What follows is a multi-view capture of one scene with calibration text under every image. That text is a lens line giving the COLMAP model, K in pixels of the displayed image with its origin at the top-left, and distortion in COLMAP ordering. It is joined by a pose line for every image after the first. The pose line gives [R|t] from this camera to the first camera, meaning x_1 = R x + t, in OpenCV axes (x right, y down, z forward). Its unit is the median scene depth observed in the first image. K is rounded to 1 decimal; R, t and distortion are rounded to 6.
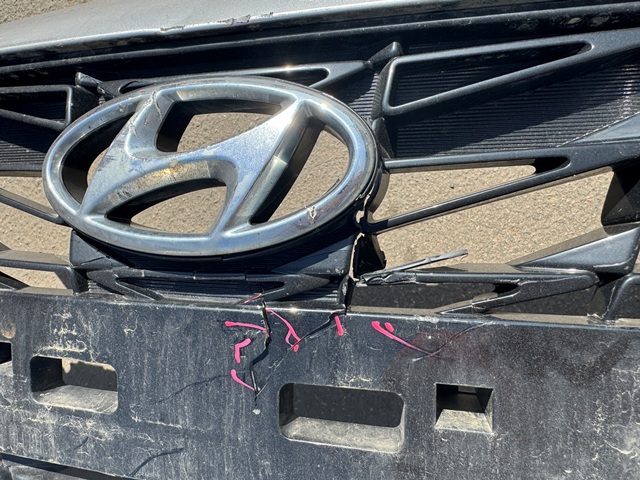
lens RADIAL K [[449.1, 0, 295.2], [0, 449.1, 239.8], [0, 0, 1]] dist [-0.002785, -0.000937]
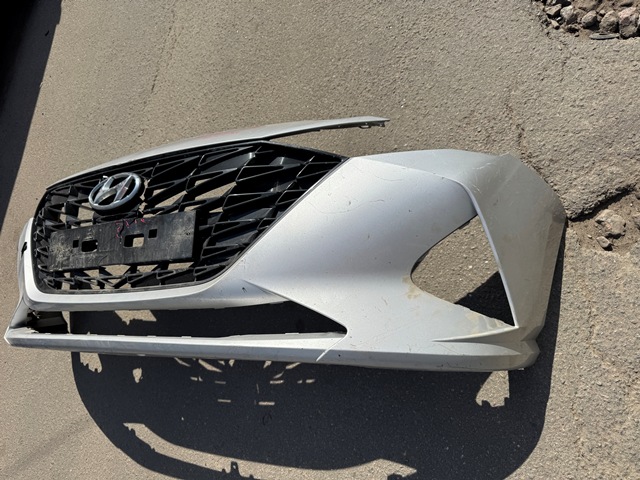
lens RADIAL K [[461.1, 0, 318.1], [0, 461.1, 233.3], [0, 0, 1]] dist [-0.007158, -0.005488]
pose [[0.968640, -0.047862, -0.243814, 2.971111], [-0.015765, 0.967455, -0.252552, 1.430812], [0.247967, 0.248476, 0.936361, -2.848856]]
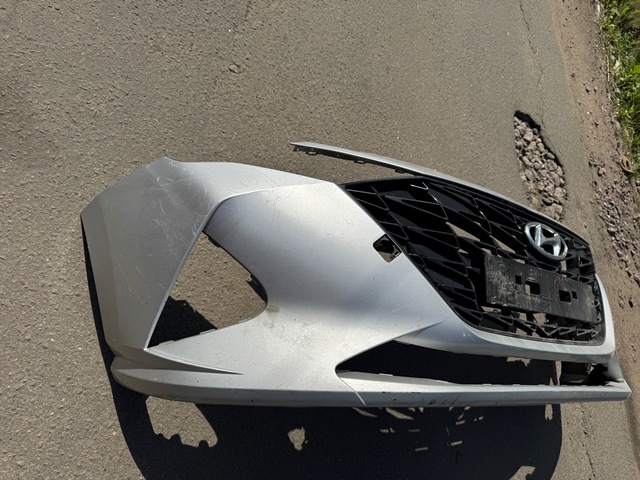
lens RADIAL K [[461.1, 0, 318.1], [0, 461.1, 233.3], [0, 0, 1]] dist [-0.007158, -0.005488]
pose [[0.591602, 0.241997, 0.769055, -5.436825], [0.009490, 0.951733, -0.306780, 1.226378], [-0.806175, 0.188790, 0.560750, 0.202354]]
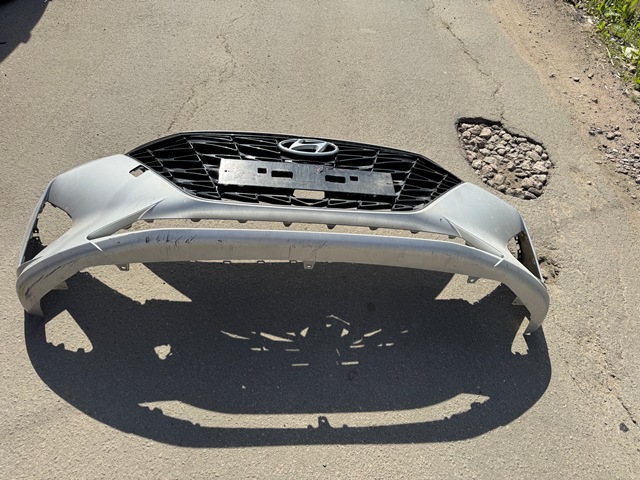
lens RADIAL K [[447.4, 0, 322.5], [0, 447.4, 224.0], [0, 0, 1]] dist [0.050134, -0.083207]
pose [[0.910966, 0.225511, 0.345377, -1.923790], [0.071025, 0.739052, -0.669893, 4.668727], [-0.406320, 0.634781, 0.657235, -2.400458]]
